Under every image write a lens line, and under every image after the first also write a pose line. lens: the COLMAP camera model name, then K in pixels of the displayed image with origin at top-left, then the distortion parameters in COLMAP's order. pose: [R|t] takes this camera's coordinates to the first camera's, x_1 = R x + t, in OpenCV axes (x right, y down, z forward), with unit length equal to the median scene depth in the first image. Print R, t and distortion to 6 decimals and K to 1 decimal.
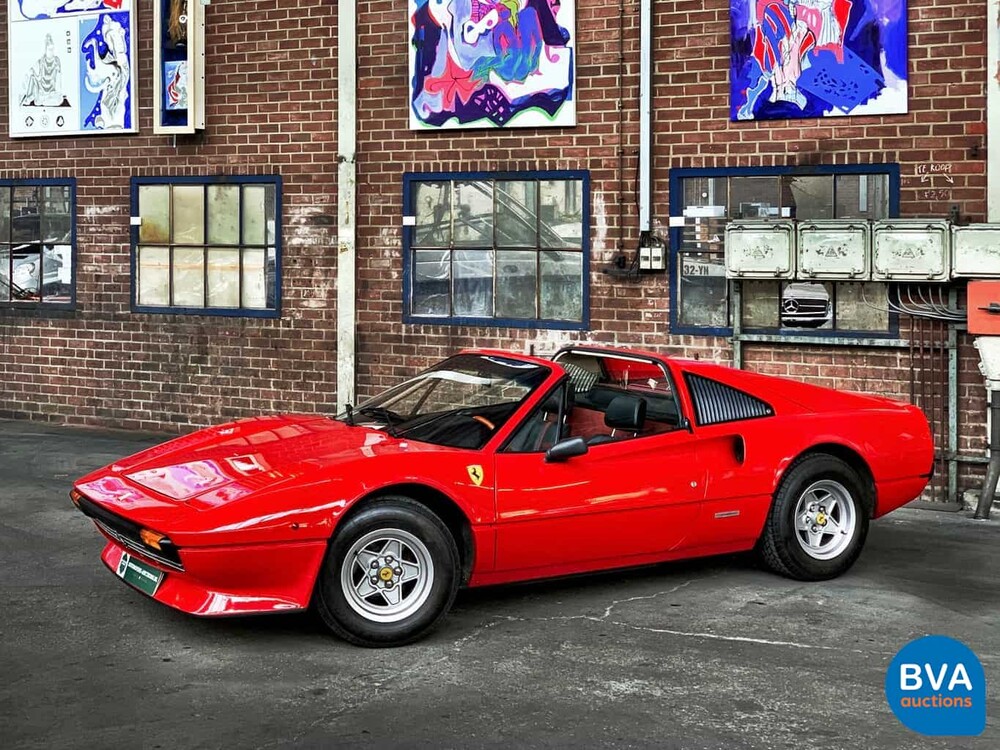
lens RADIAL K [[1524.9, 0, 500.4], [0, 1524.9, 236.7], [0, 0, 1]] dist [0.061449, -0.004984]
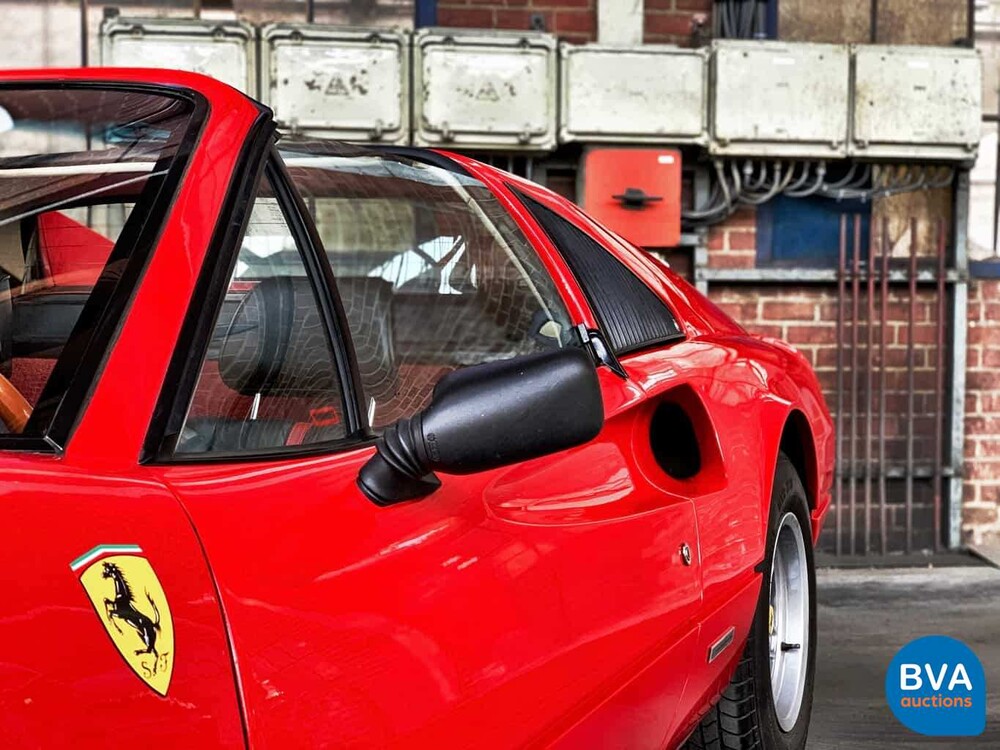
lens RADIAL K [[1504.5, 0, 500.0], [0, 1504.5, 375.0], [0, 0, 1]] dist [0.158254, -0.778369]
pose [[0.778533, -0.023769, 0.627154, -0.049493], [-0.000835, 0.999242, 0.038908, 0.078409], [-0.627603, -0.030815, 0.777923, 0.535551]]
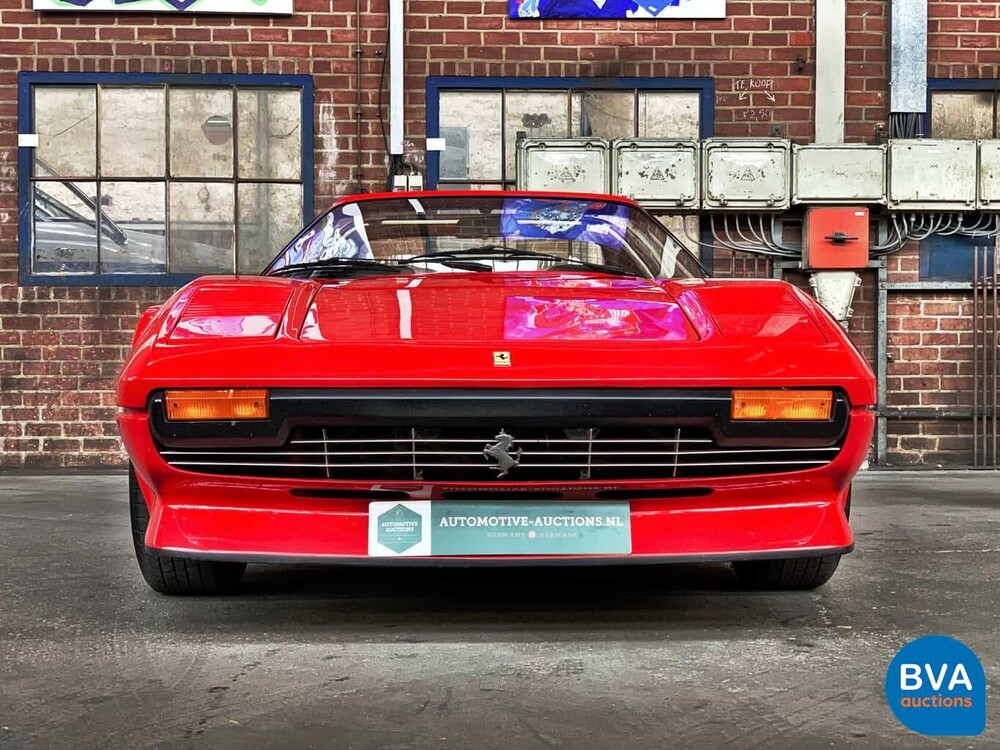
lens RADIAL K [[1454.1, 0, 508.3], [0, 1454.1, 390.7], [0, 0, 1]] dist [0.096325, -0.384907]
pose [[0.851504, -0.013971, 0.524163, -0.250447], [0.005920, 0.999837, 0.017033, 0.105101], [-0.524315, -0.011401, 0.851448, 0.336068]]
